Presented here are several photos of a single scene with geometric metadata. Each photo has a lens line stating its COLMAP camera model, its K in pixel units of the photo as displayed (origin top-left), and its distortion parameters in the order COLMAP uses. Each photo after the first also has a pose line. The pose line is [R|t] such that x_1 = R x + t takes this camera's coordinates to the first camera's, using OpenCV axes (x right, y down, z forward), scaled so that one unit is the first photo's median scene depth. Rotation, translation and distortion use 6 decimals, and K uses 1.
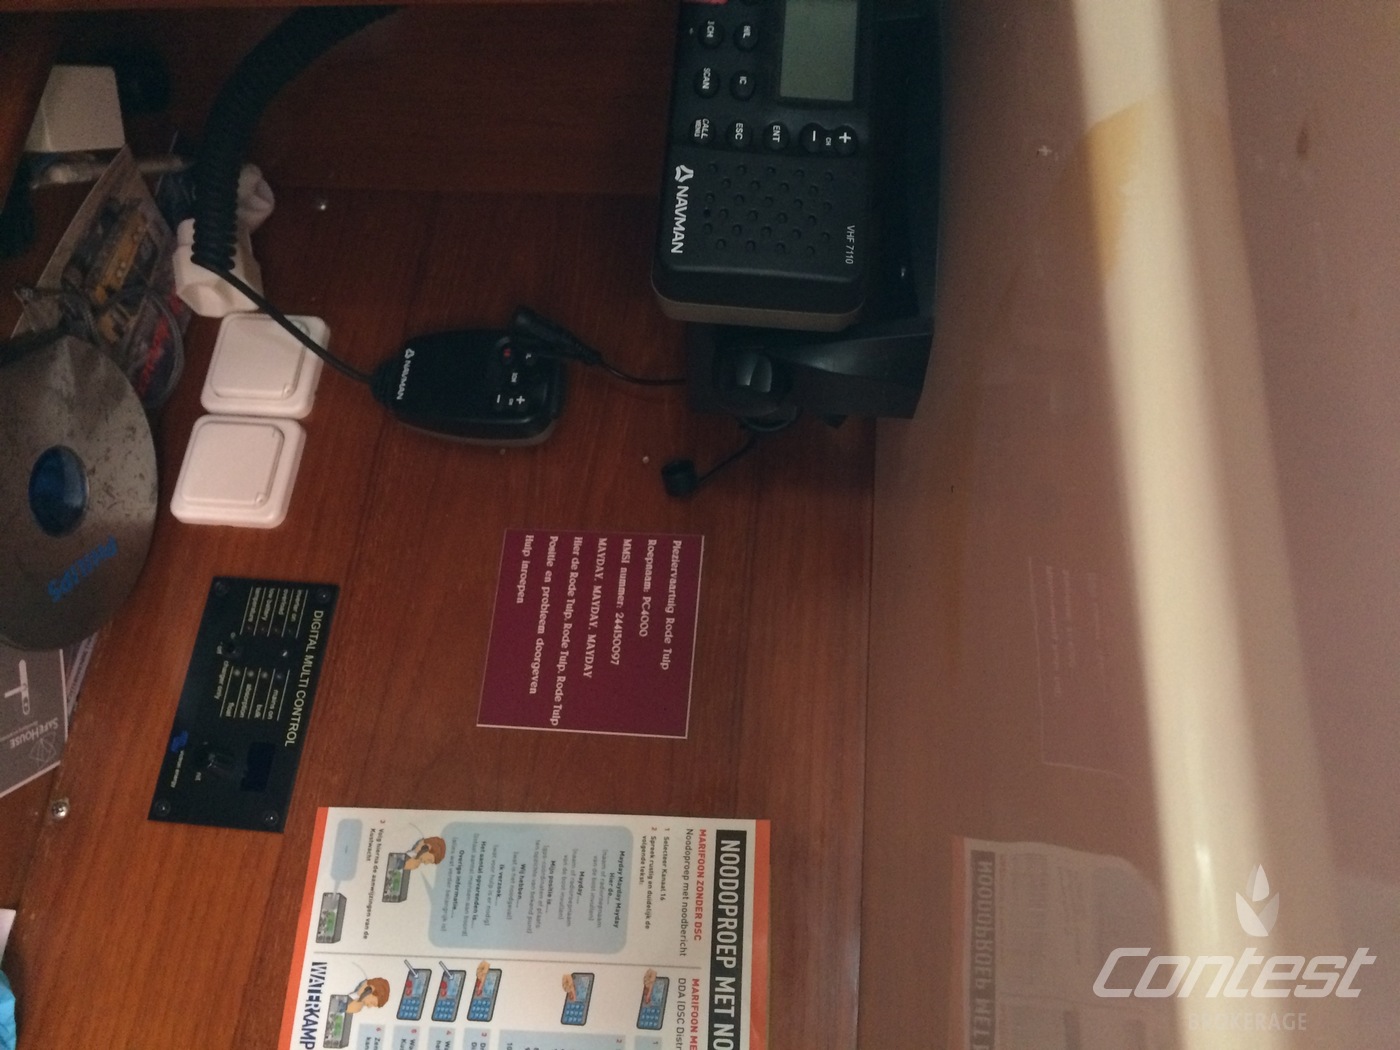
lens RADIAL K [[1205.8, 0, 700.0], [0, 1205.8, 525.0], [0, 0, 1]] dist [0.095921, -0.132191]
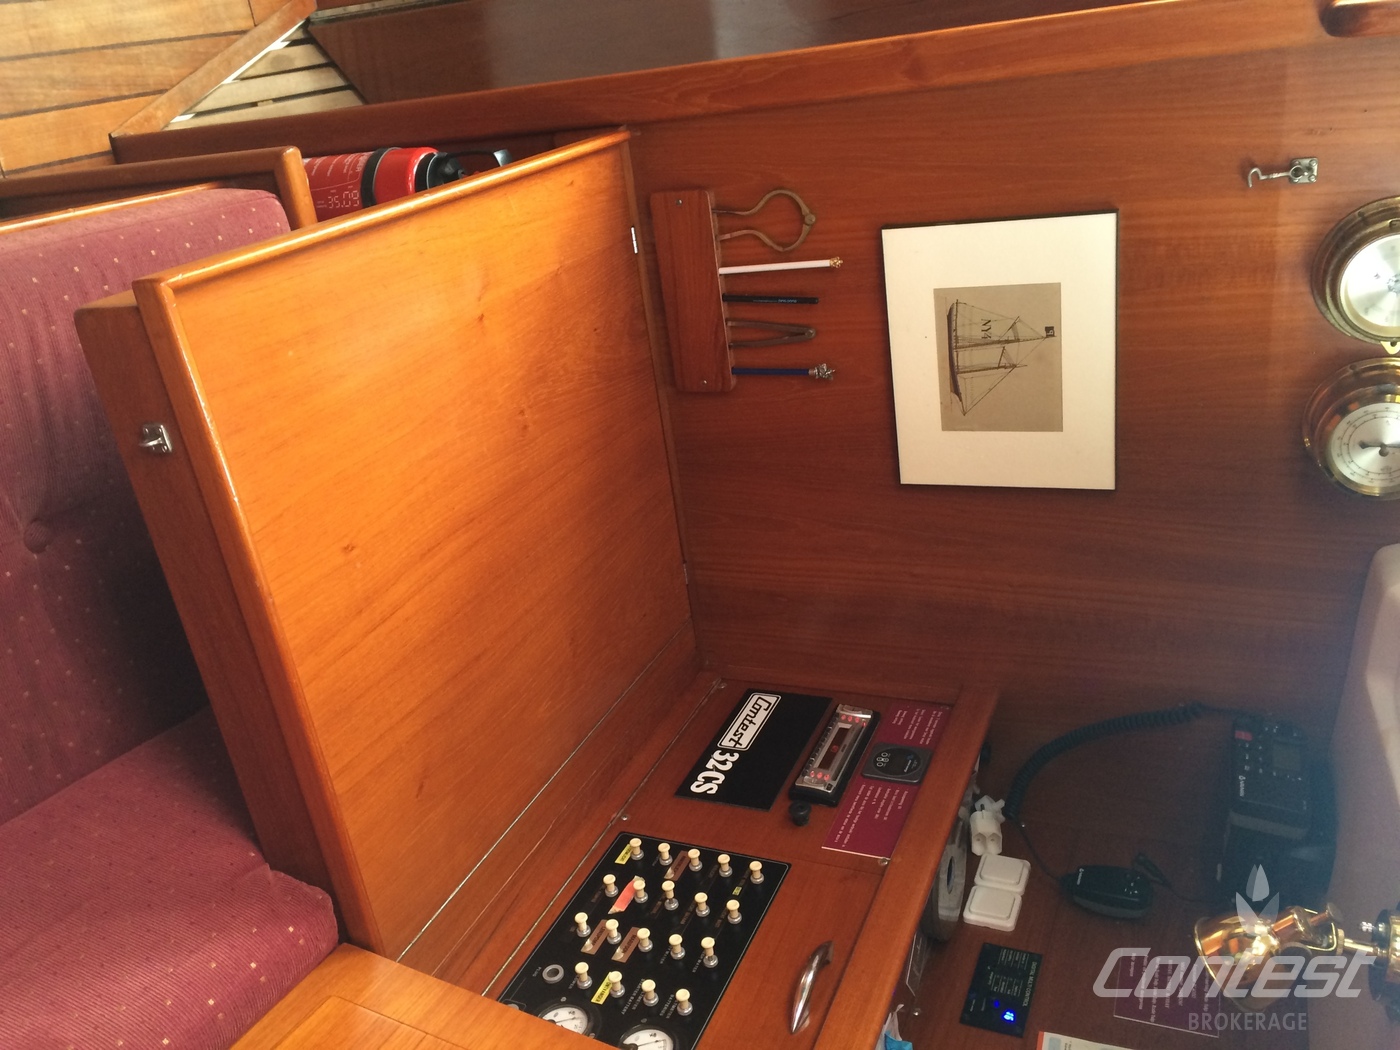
lens RADIAL K [[1205.8, 0, 700.0], [0, 1205.8, 525.0], [0, 0, 1]] dist [0.095921, -0.132191]
pose [[0.953332, 0.118563, -0.277671, -0.387546], [-0.277834, 0.704479, -0.653083, 1.199728], [0.118182, 0.699751, 0.704543, -1.285399]]
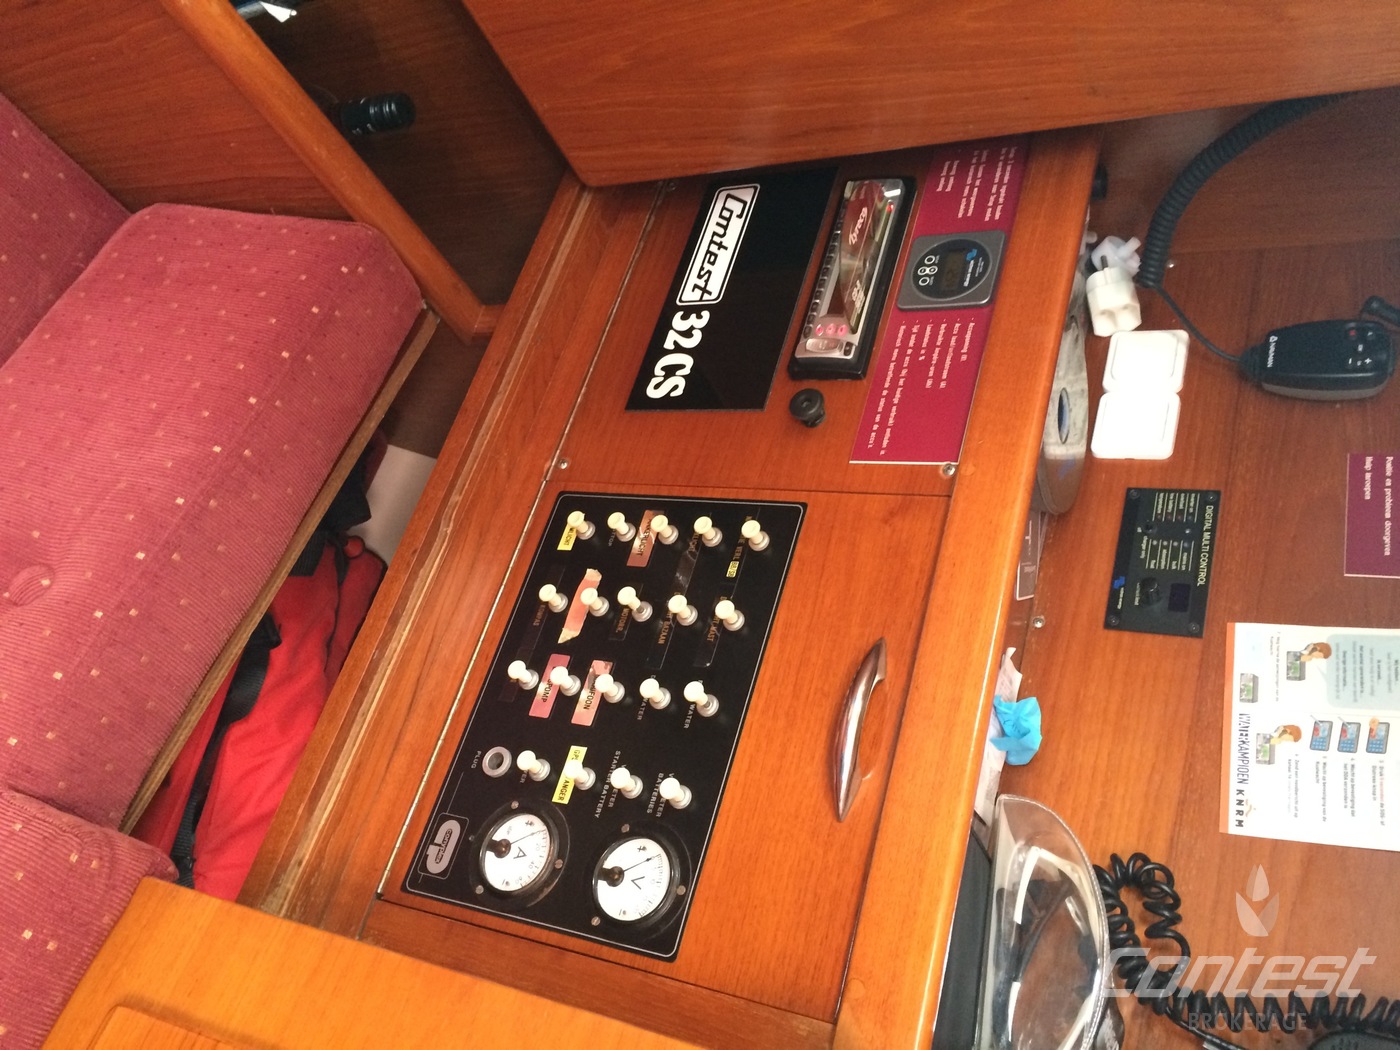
lens RADIAL K [[1205.8, 0, 700.0], [0, 1205.8, 525.0], [0, 0, 1]] dist [0.095921, -0.132191]
pose [[0.938959, 0.016162, -0.343650, -0.401723], [-0.075404, 0.984275, -0.159737, 0.395611], [0.335664, 0.175899, 0.925413, -0.612753]]
